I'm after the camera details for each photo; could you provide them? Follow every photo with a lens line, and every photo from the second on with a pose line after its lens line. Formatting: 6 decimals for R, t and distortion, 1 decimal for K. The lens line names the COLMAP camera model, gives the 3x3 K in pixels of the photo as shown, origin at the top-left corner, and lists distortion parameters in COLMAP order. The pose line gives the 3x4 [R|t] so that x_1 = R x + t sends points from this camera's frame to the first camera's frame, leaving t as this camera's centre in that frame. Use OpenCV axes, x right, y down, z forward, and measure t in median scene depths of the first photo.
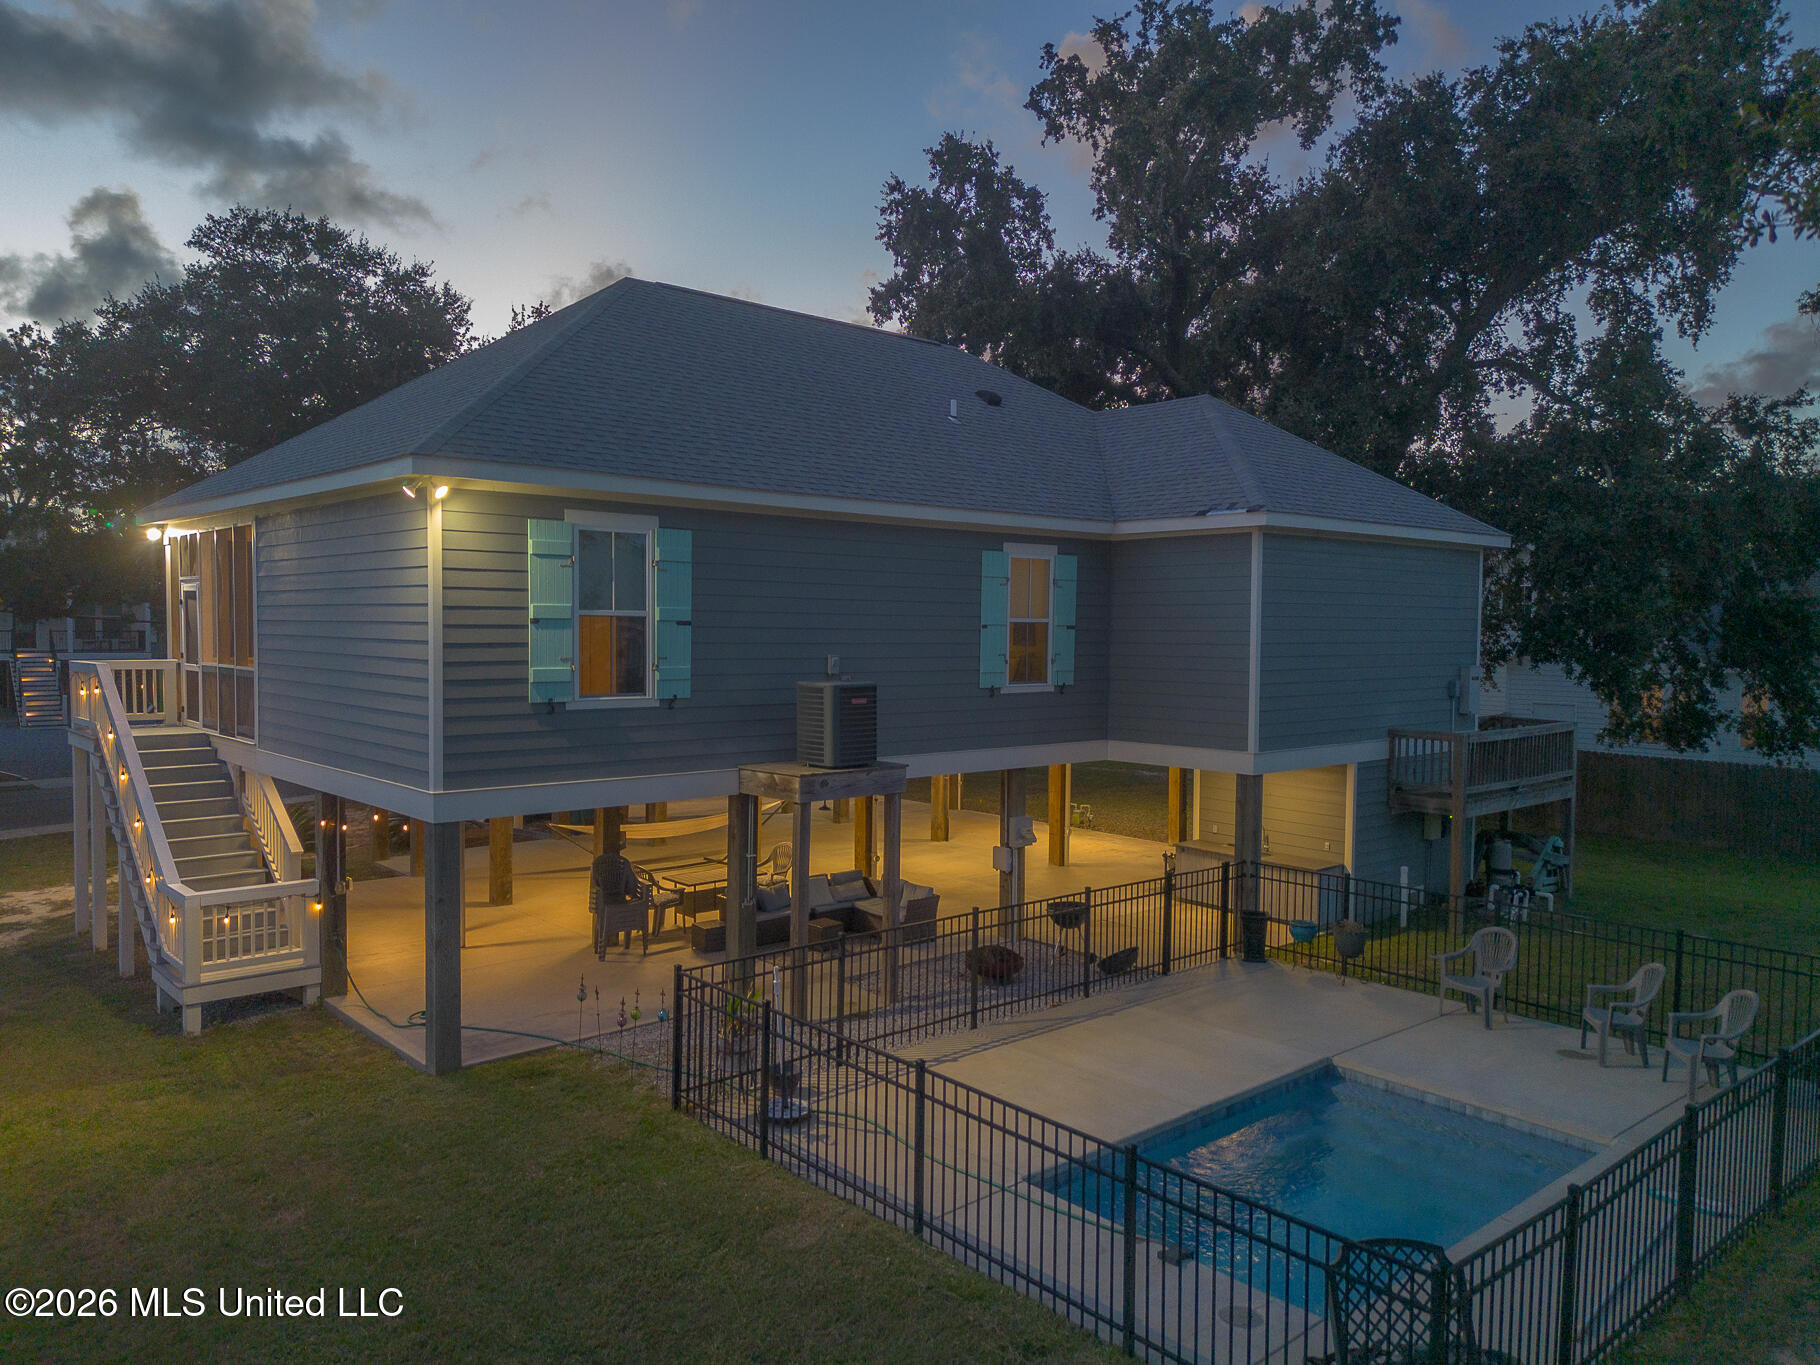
lens RADIAL K [[1324.9, 0, 905.4], [0, 1324.9, 675.8], [0, 0, 1]] dist [0.056364, -0.048574]
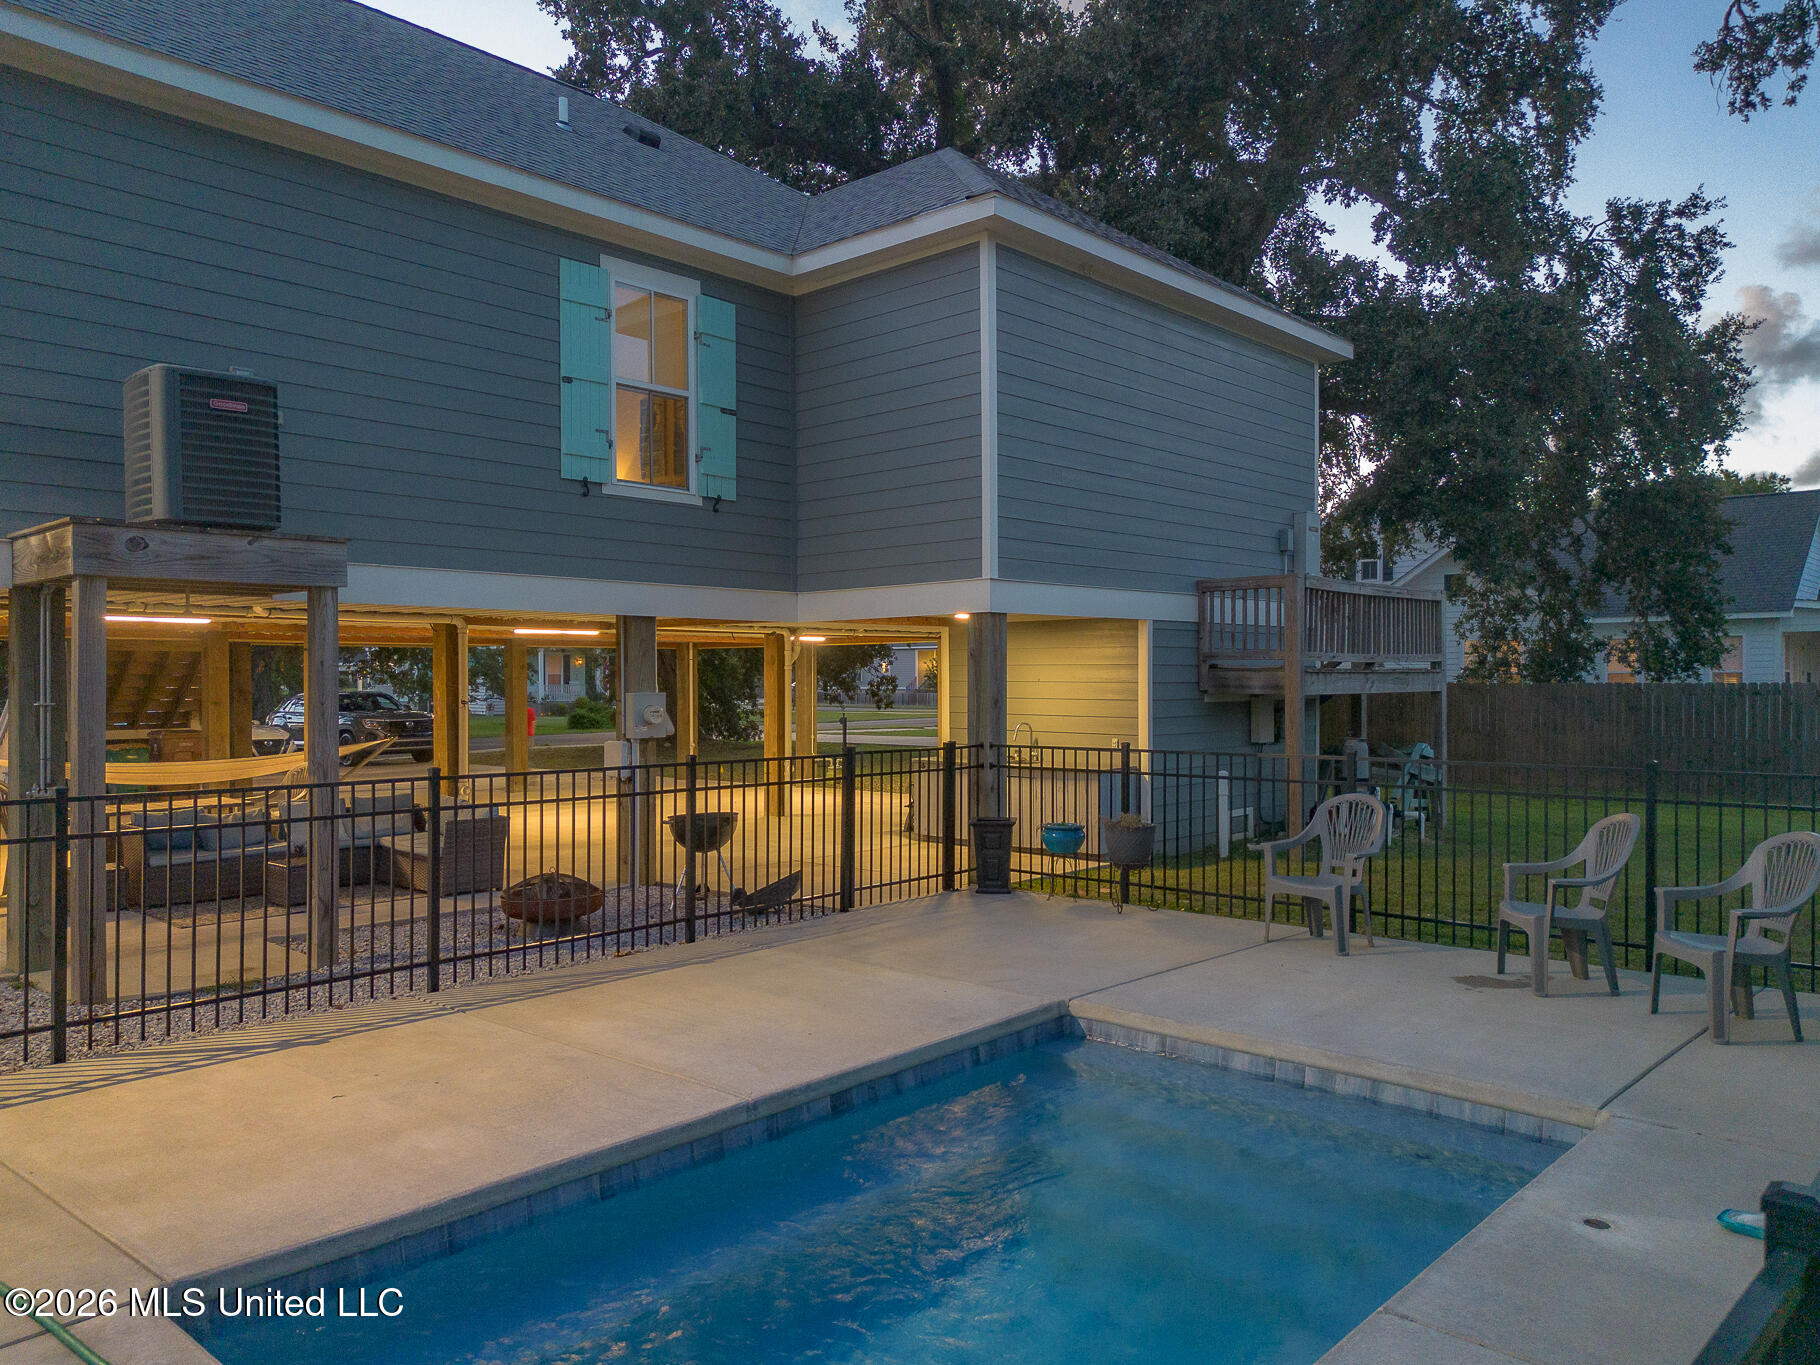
lens RADIAL K [[1324.9, 0, 908.1], [0, 1324.9, 687.0], [0, 0, 1]] dist [0.056364, -0.048574]
pose [[0.994698, -0.016128, 0.101563, 0.146552], [0.019959, 0.999123, -0.036817, 0.128209], [-0.100880, 0.038649, 0.994148, 0.337830]]
